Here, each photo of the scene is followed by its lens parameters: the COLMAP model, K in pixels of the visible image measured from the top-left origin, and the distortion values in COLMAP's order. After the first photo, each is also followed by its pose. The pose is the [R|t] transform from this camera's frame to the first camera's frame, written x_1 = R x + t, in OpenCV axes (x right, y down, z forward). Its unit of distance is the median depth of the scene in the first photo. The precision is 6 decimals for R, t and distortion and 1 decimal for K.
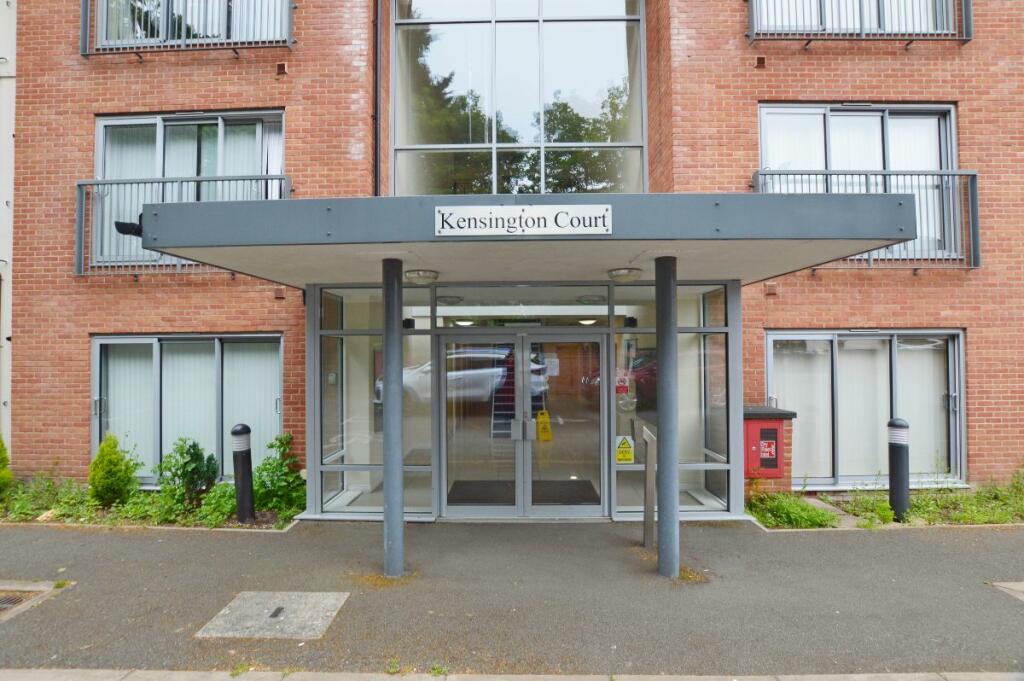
lens RADIAL K [[459.7, 0, 509.5], [0, 459.7, 342.0], [0, 0, 1]] dist [-0.032250, 0.004214]
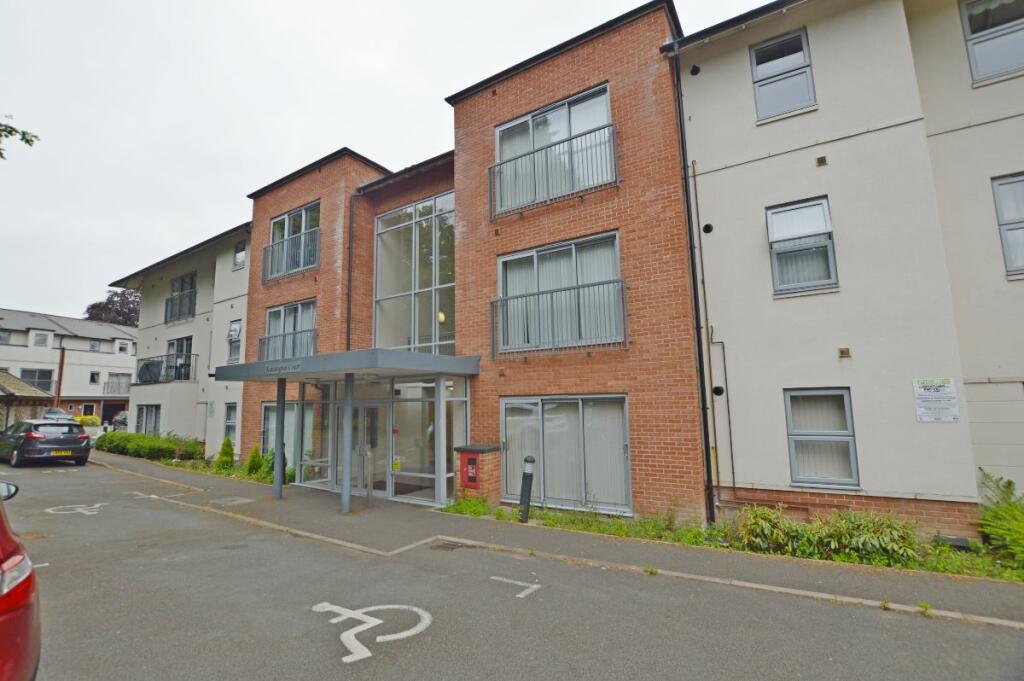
lens RADIAL K [[459.7, 0, 511.8], [0, 459.7, 341.6], [0, 0, 1]] dist [-0.032250, 0.004214]
pose [[0.852677, -0.078120, -0.516566, 1.444640], [0.022516, 0.993334, -0.113054, -0.037899], [0.521954, 0.084767, 0.848751, -0.355236]]
